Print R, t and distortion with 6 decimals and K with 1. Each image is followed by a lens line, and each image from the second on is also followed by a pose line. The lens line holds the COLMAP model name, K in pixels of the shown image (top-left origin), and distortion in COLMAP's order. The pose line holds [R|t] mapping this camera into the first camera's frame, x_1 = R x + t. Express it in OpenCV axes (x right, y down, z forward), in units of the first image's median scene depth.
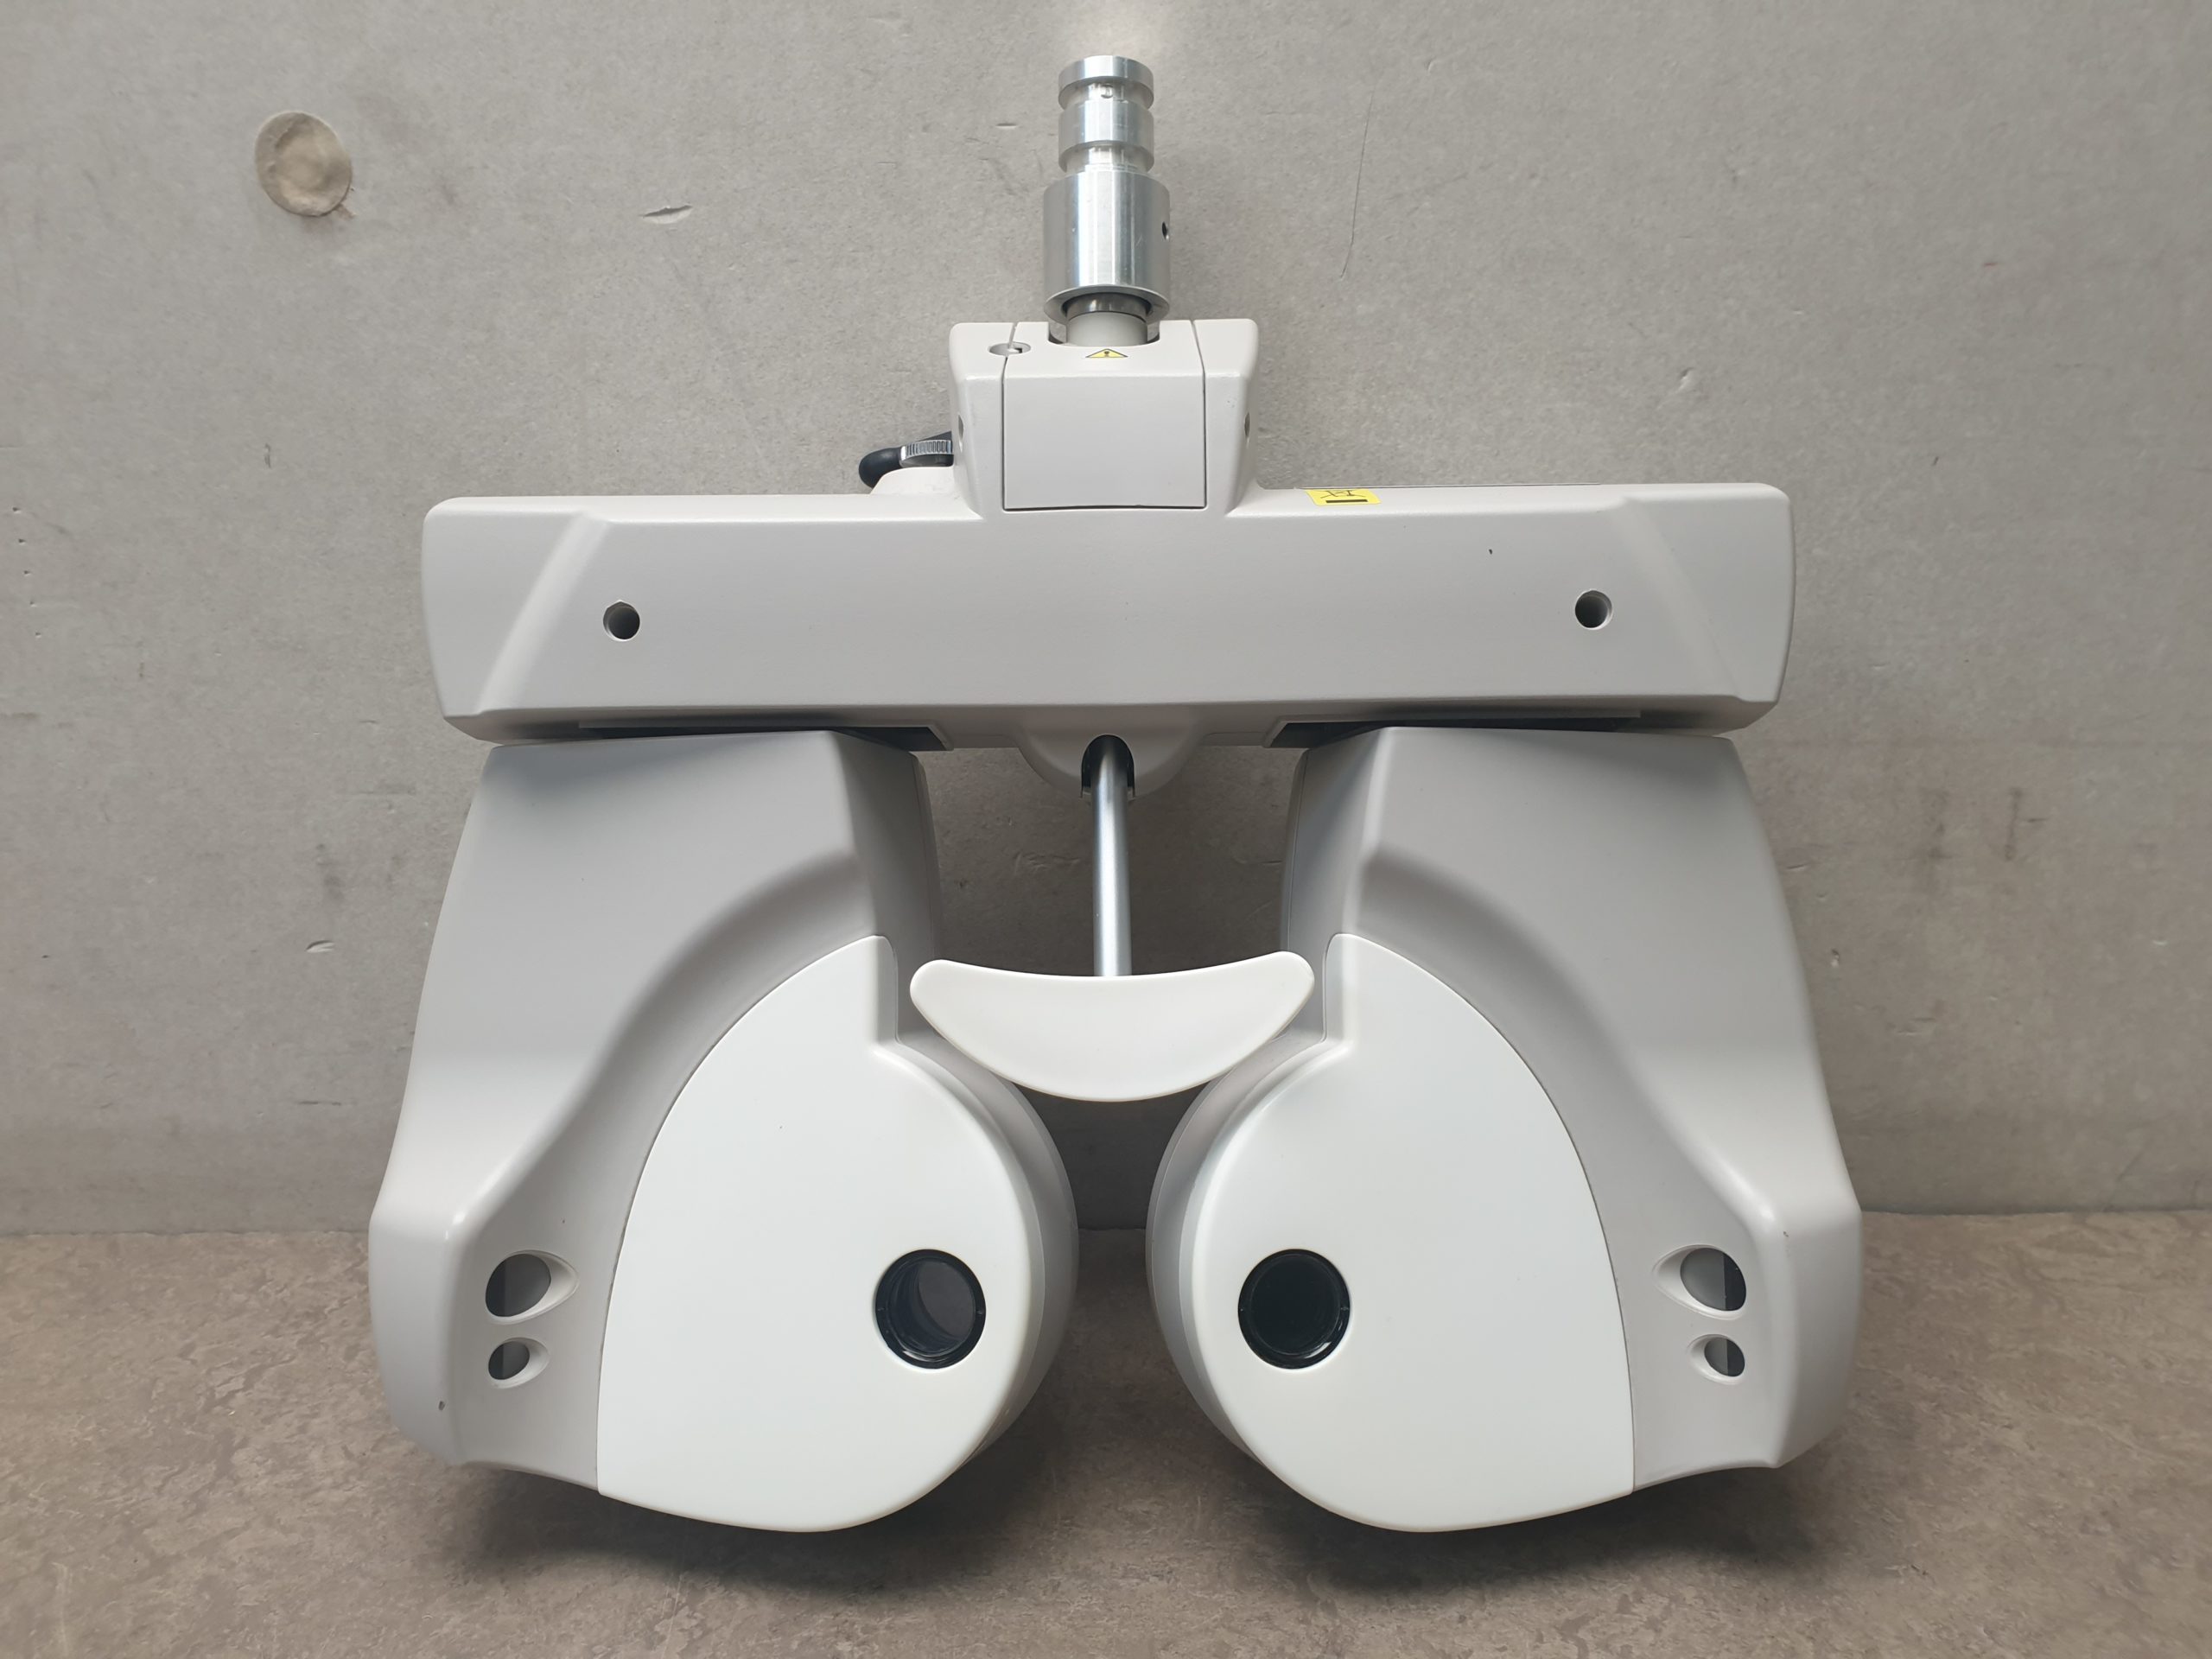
lens RADIAL K [[1739.7, 0, 1101.5], [0, 1739.7, 831.7], [0, 0, 1]] dist [-0.050748, 0.064580]
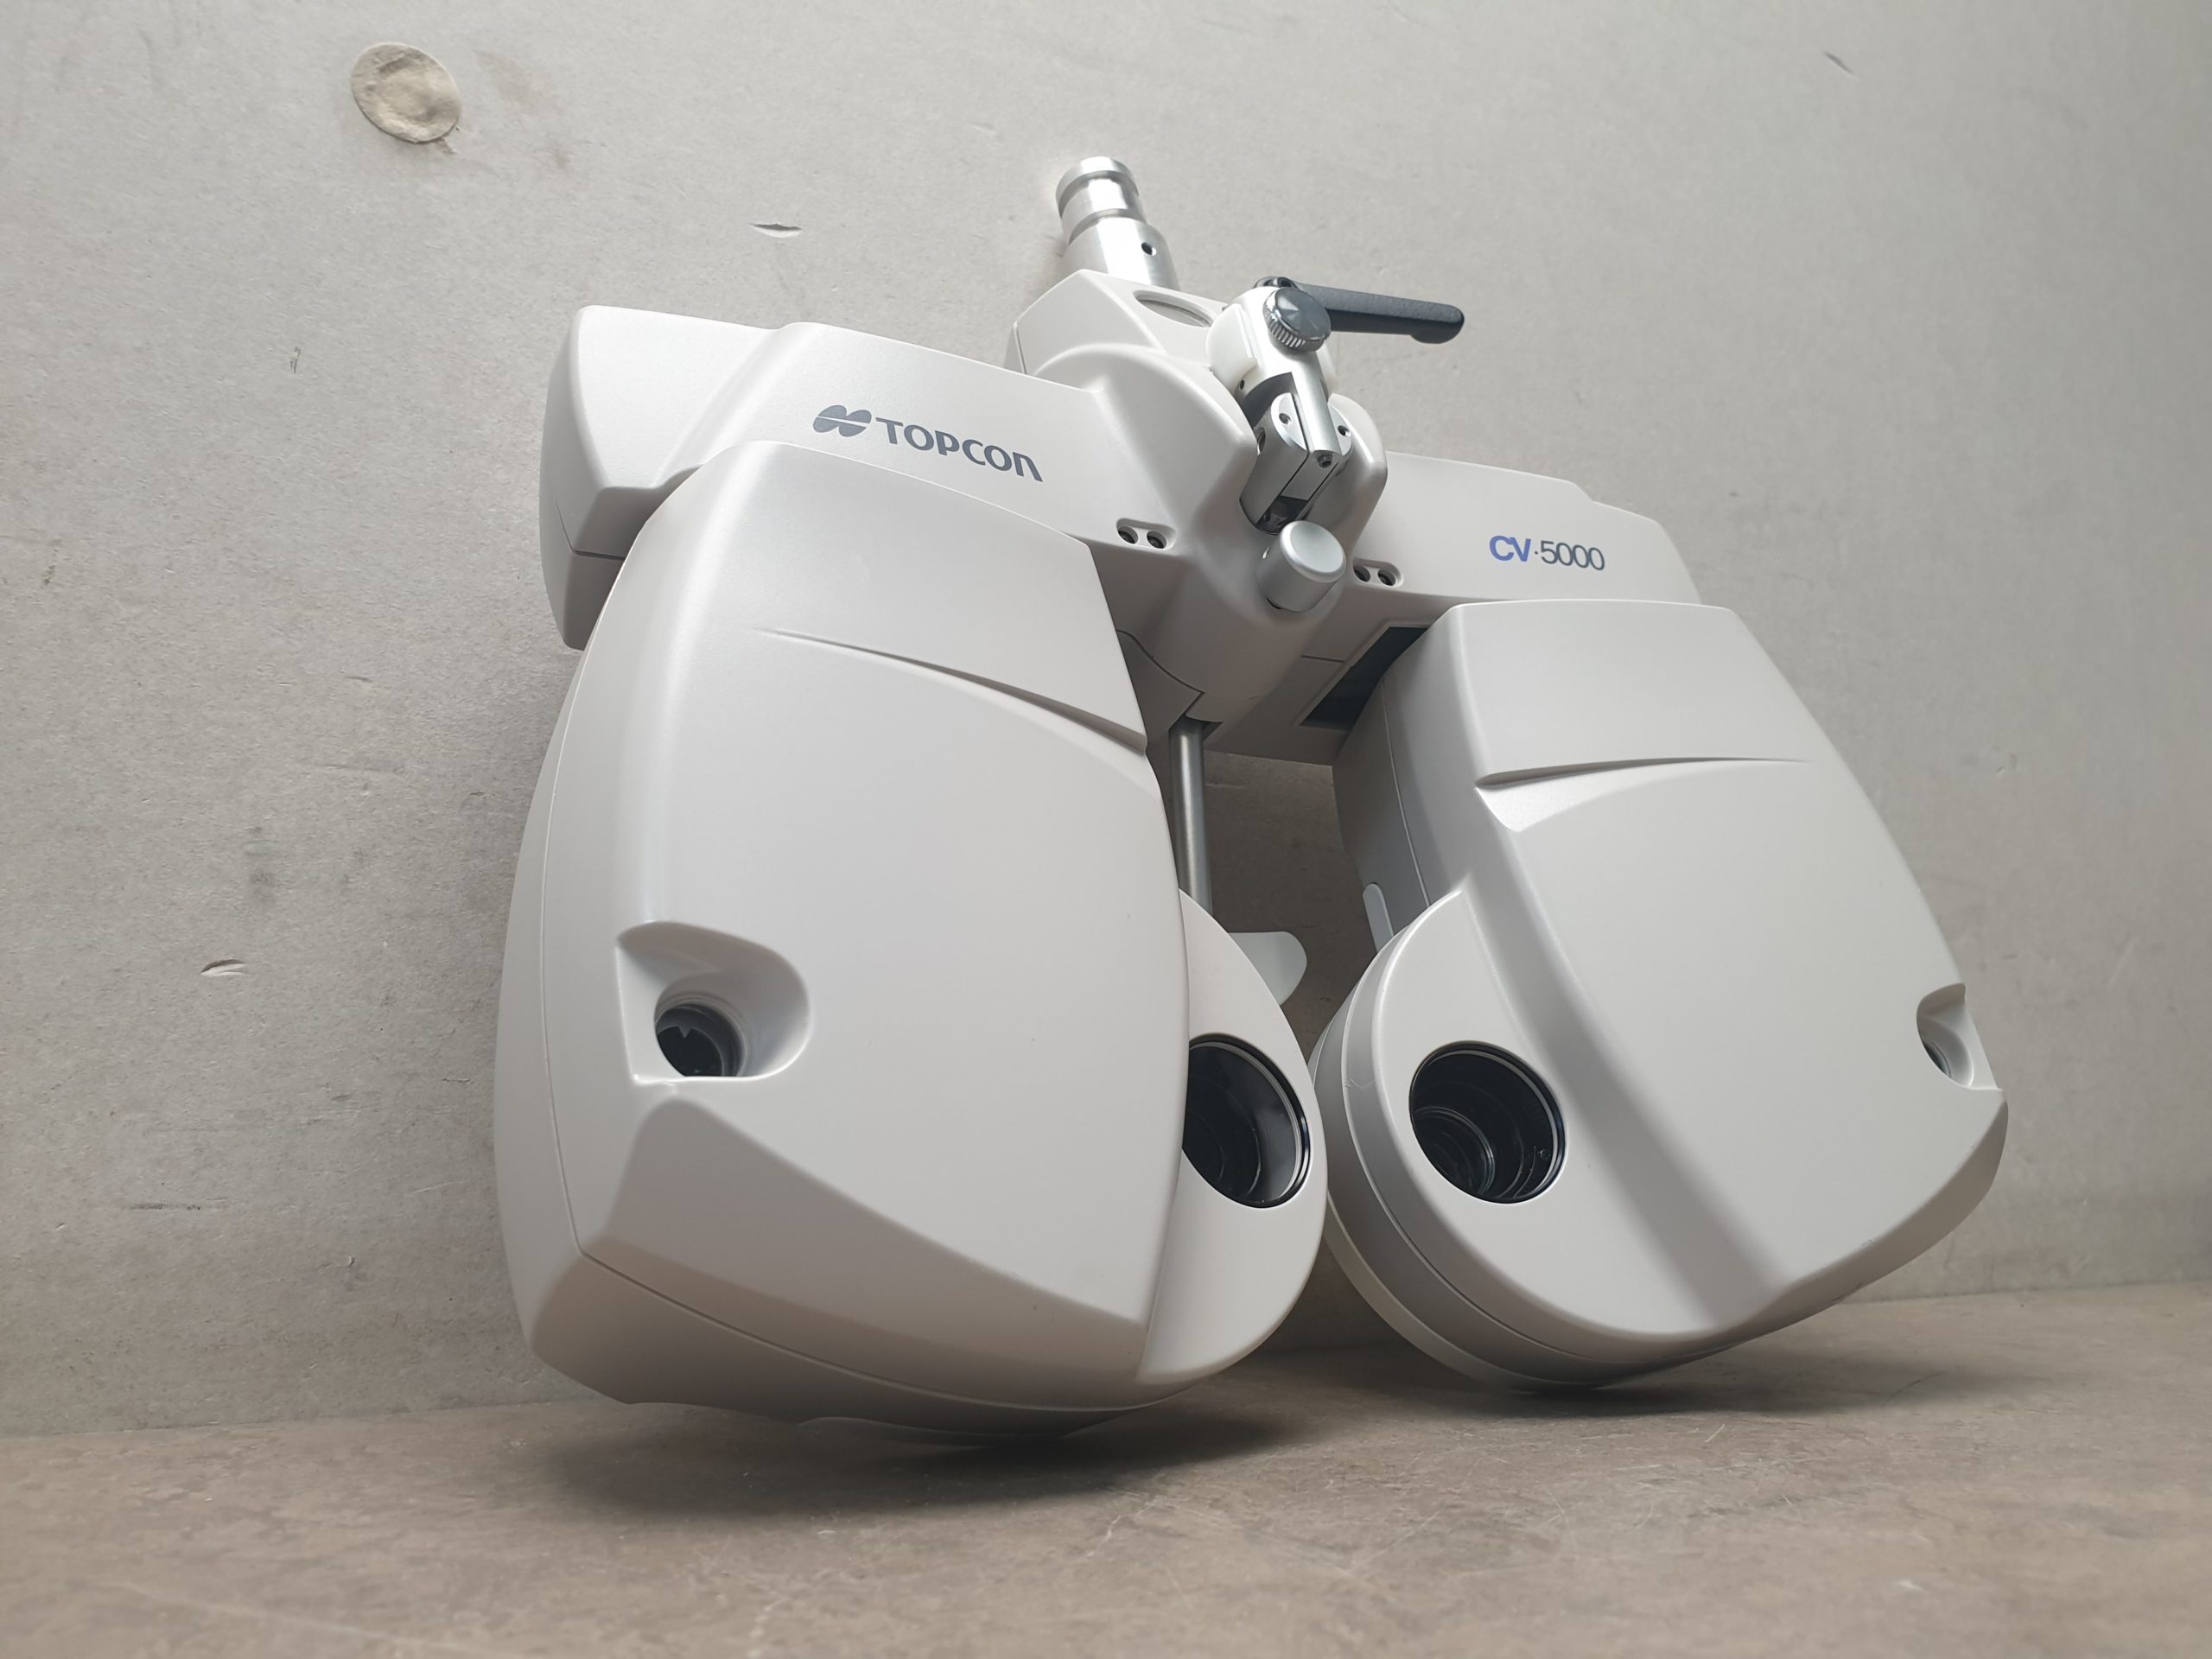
lens RADIAL K [[1739.7, 0, 1113.7], [0, 1739.7, 828.5], [0, 0, 1]] dist [-0.050748, 0.064580]
pose [[0.893152, 0.080041, 0.442574, -0.491158], [0.127736, 0.898370, -0.420255, 0.409238], [-0.431233, 0.431885, 0.792158, 0.255257]]
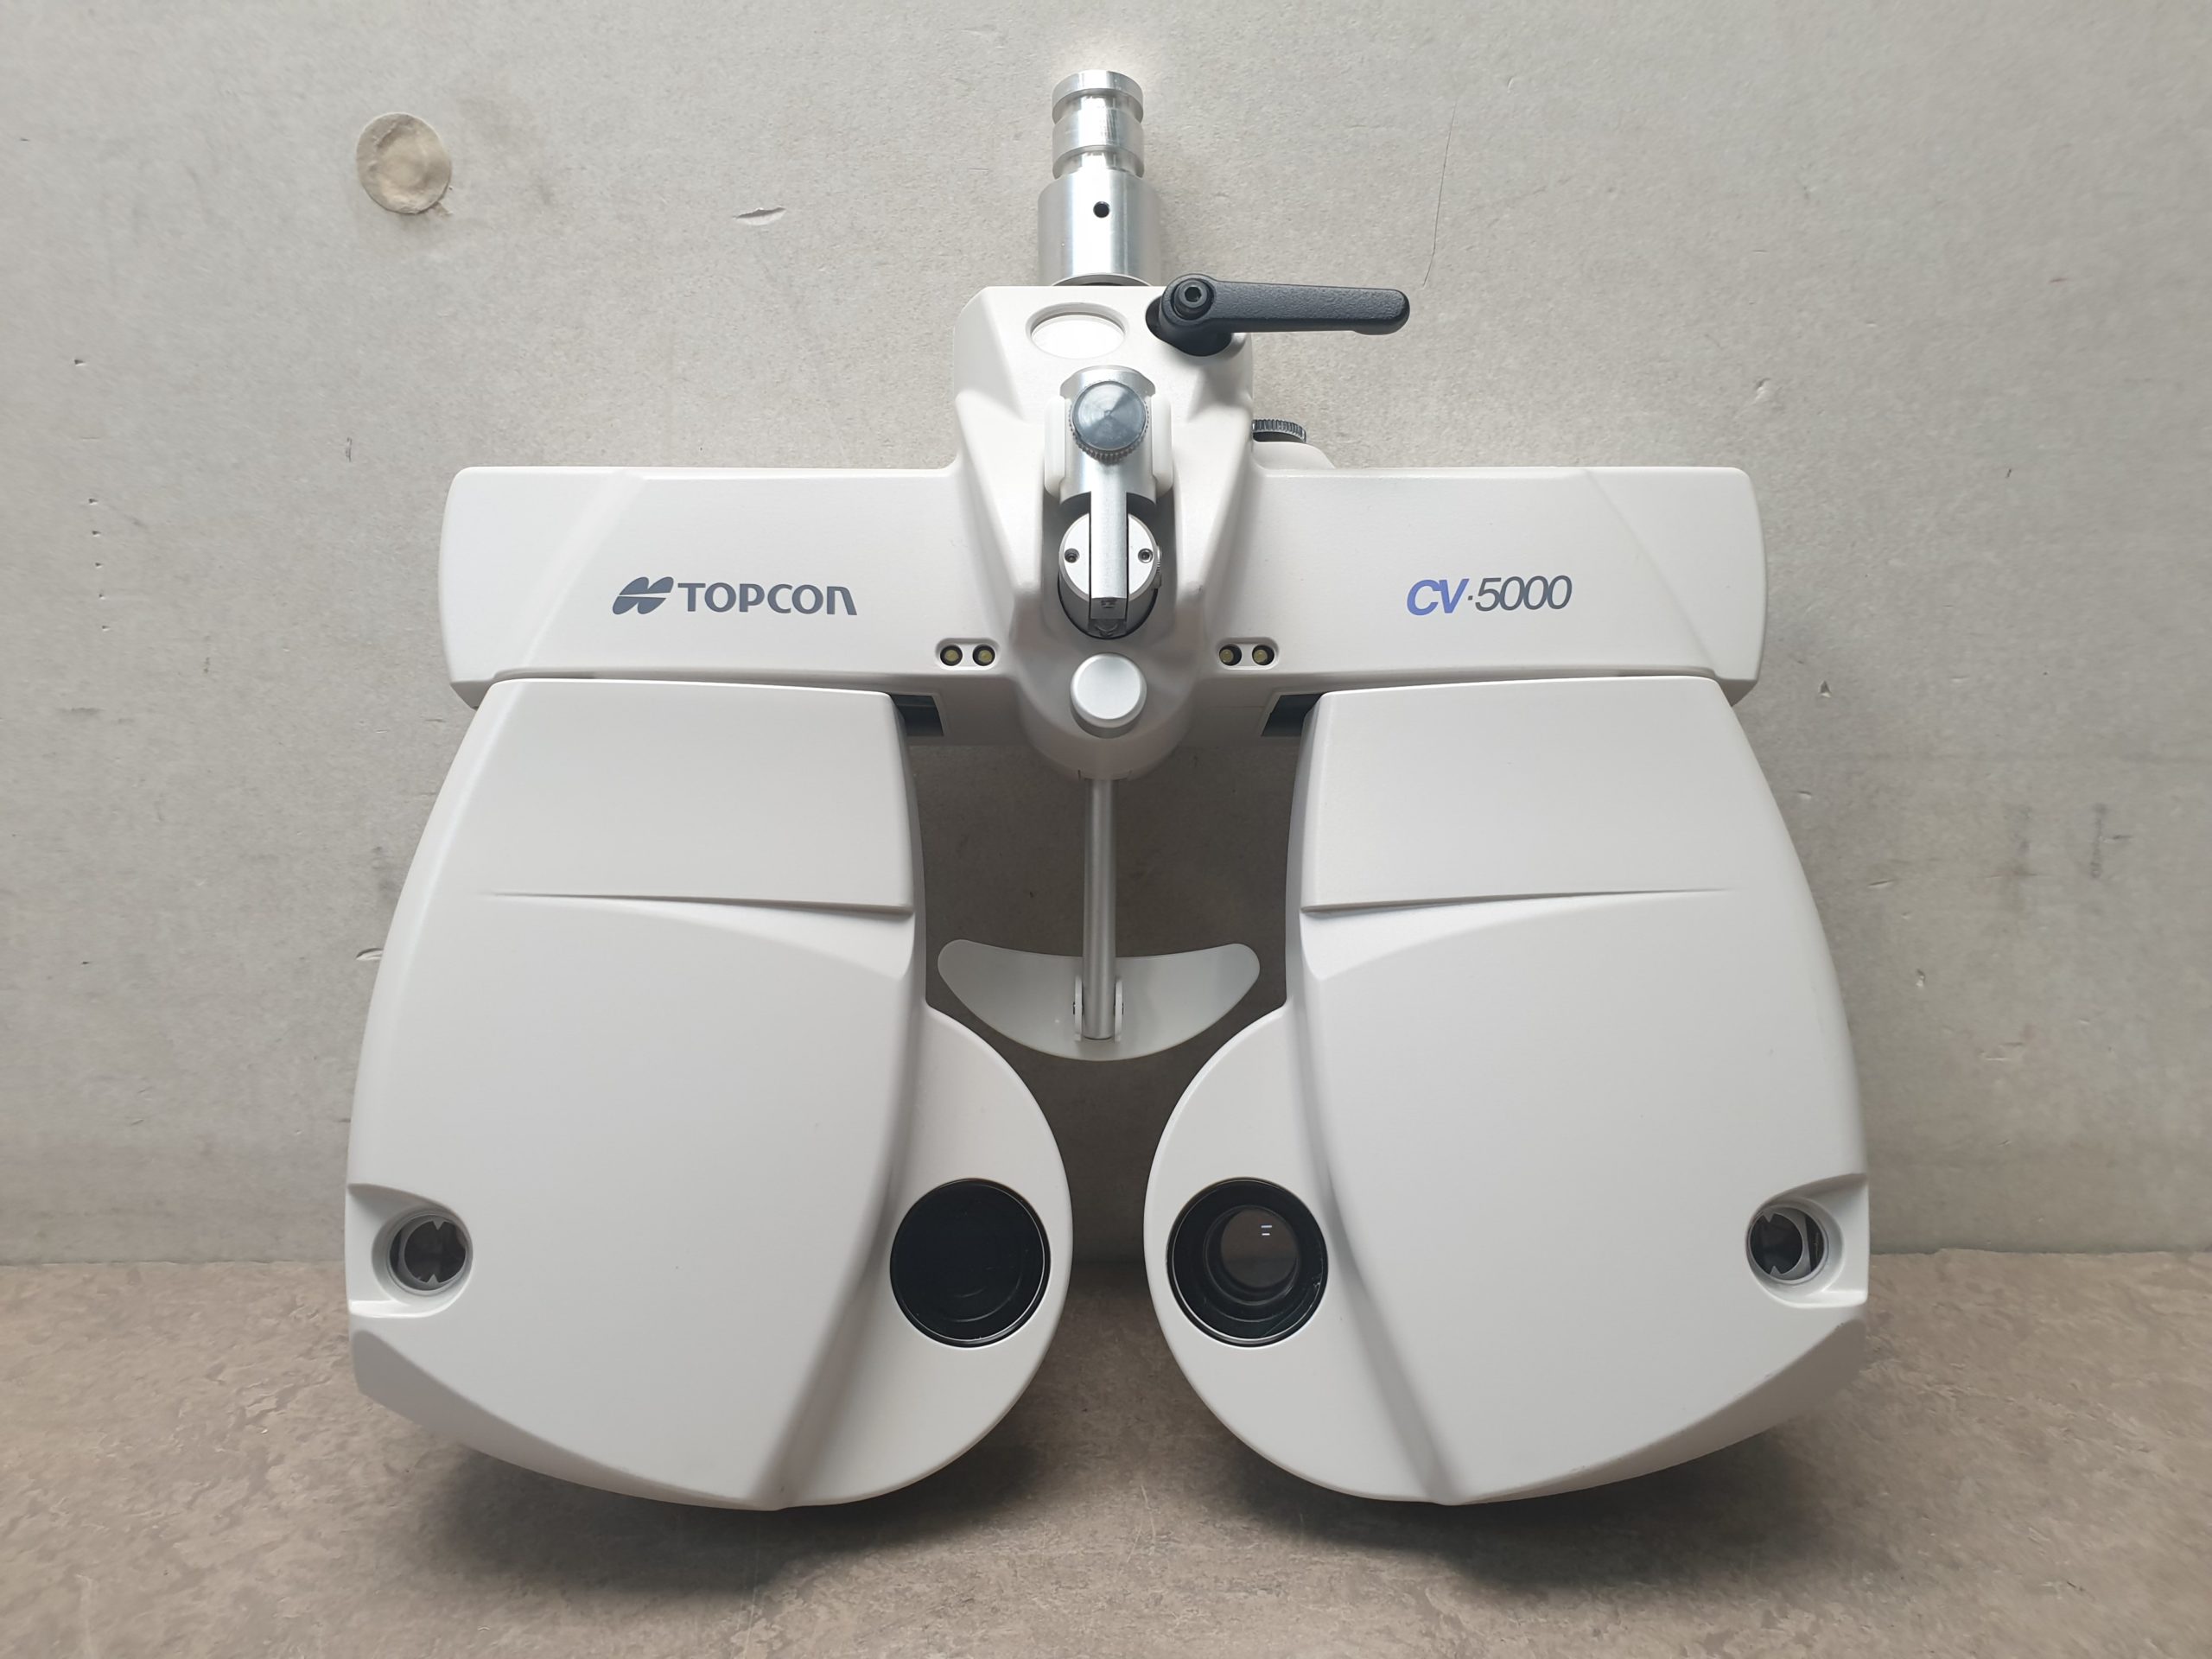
lens RADIAL K [[1739.7, 0, 1096.5], [0, 1739.7, 801.2], [0, 0, 1]] dist [-0.050748, 0.064580]
pose [[0.999936, 0.008092, 0.007956, -0.058552], [-0.007246, 0.994843, -0.101165, 0.084274], [-0.008733, 0.101101, 0.994838, 0.022974]]
